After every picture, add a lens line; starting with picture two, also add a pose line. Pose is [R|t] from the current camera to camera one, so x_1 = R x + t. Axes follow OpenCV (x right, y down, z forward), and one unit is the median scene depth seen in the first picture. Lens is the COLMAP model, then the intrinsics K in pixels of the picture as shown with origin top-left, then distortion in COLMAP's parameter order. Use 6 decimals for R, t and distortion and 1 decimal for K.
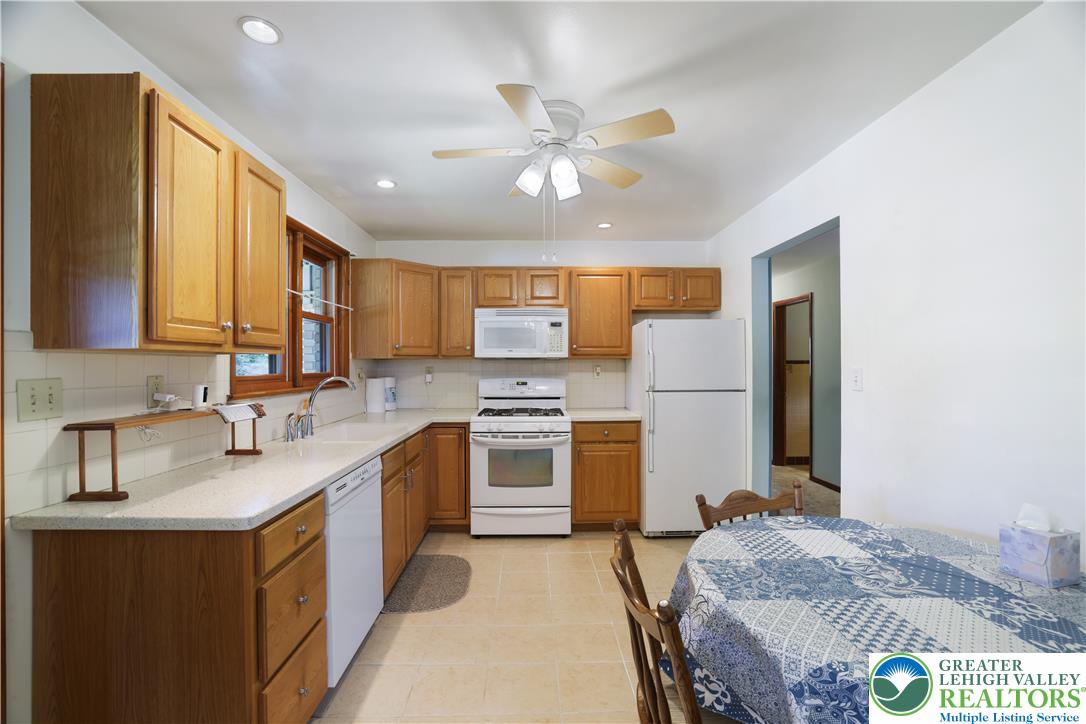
lens RADIAL K [[468.0, 0, 537.4], [0, 468.0, 360.4], [0, 0, 1]] dist [-0.022498, 0.001388]
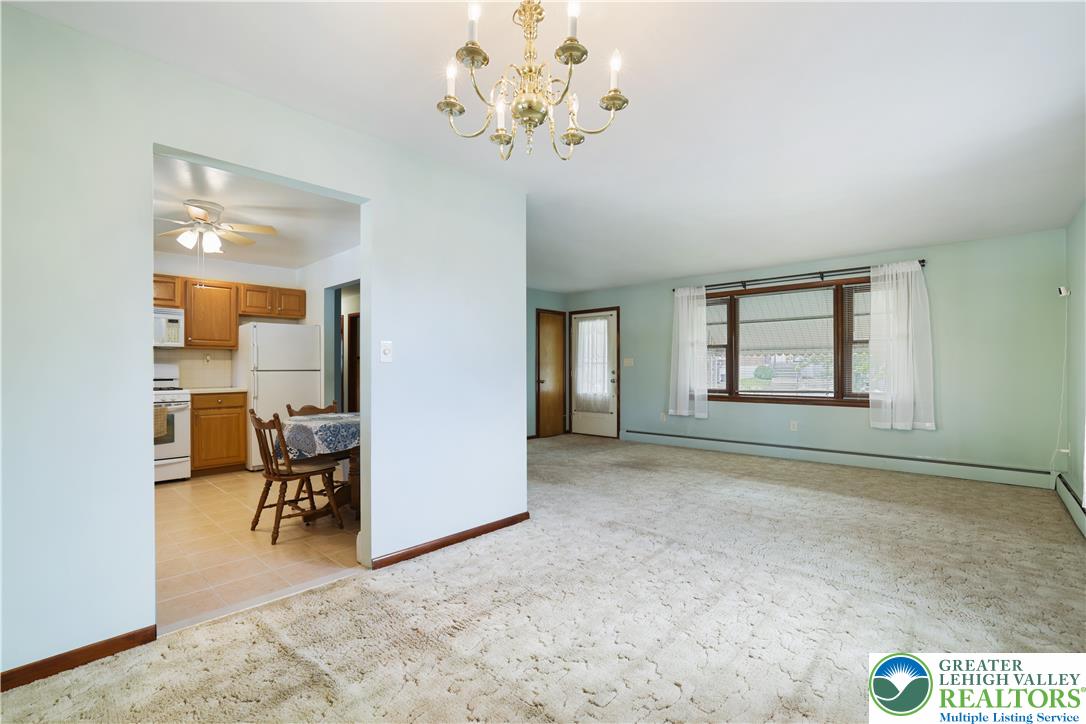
lens RADIAL K [[492.8, 0, 543.3], [0, 492.8, 367.3], [0, 0, 1]] dist [-0.030791, 0.006024]
pose [[0.693813, 0.002454, 0.720151, -0.228084], [-0.002122, 0.999997, -0.001363, 0.053068], [-0.720152, -0.000583, 0.693816, -0.699970]]
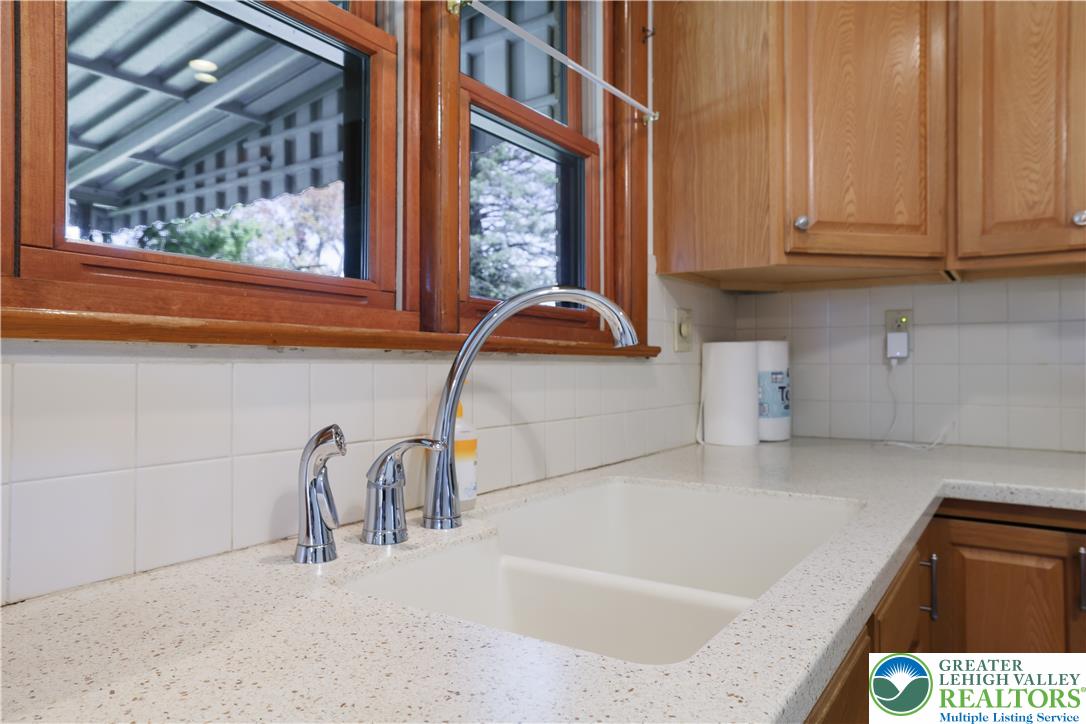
lens RADIAL K [[725.8, 0, 536.6], [0, 725.8, 361.4], [0, 0, 1]] dist [0.000263, 0.011156]
pose [[0.820571, 0.002853, -0.571538, -0.175704], [-0.002486, 0.999996, 0.001423, 0.055910], [0.571539, 0.000253, 0.820575, 0.533593]]
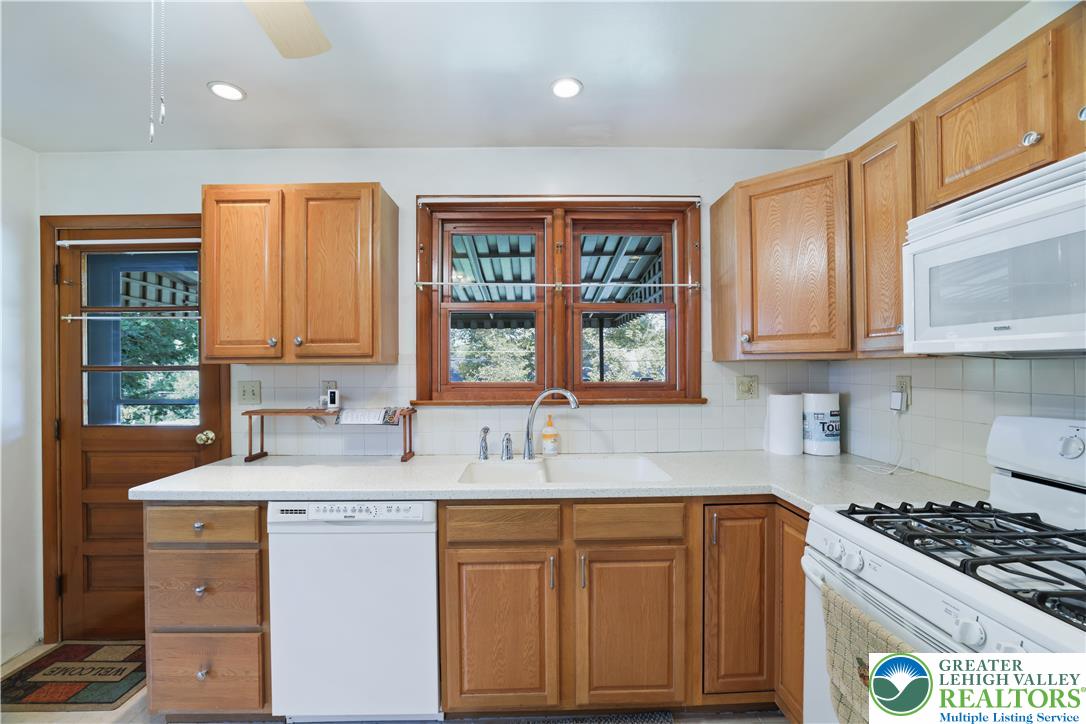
lens RADIAL K [[468.0, 0, 542.8], [0, 468.0, 367.6], [0, 0, 1]] dist [-0.022498, 0.001388]
pose [[0.006406, 0.005365, -0.999965, 0.243583], [0.014371, 0.999882, 0.005457, -0.001797], [0.999876, -0.014405, 0.006328, 0.754471]]
